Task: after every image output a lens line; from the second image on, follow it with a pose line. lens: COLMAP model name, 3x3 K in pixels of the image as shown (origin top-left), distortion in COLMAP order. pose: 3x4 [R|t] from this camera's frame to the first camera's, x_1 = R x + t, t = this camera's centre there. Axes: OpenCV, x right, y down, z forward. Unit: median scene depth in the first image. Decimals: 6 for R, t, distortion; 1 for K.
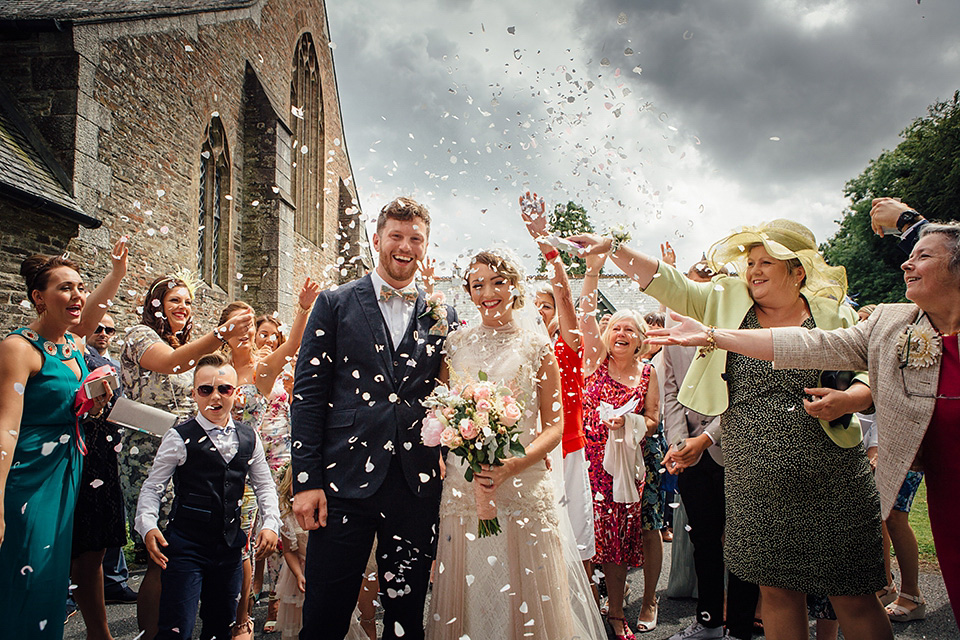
lens RADIAL K [[823.9, 0, 479.7], [0, 823.9, 349.1], [0, 0, 1]] dist [-0.096115, 0.102566]
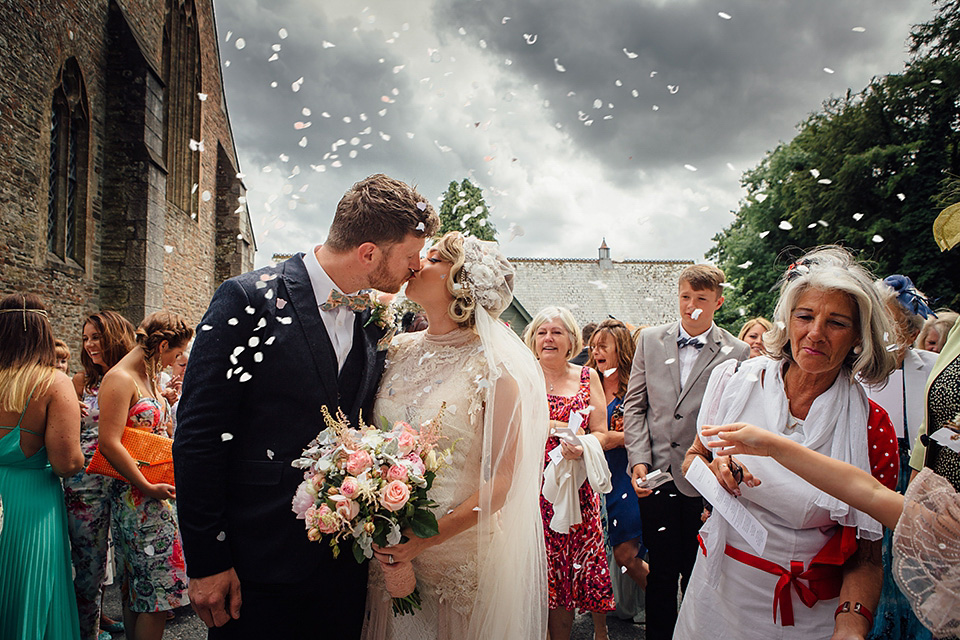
lens RADIAL K [[823.9, 0, 479.7], [0, 823.9, 349.1], [0, 0, 1]] dist [-0.096115, 0.102566]
pose [[0.986967, 0.016101, 0.160117, -0.033939], [-0.020699, 0.999419, 0.027090, -0.015501], [-0.159588, -0.030051, 0.986726, 0.093470]]
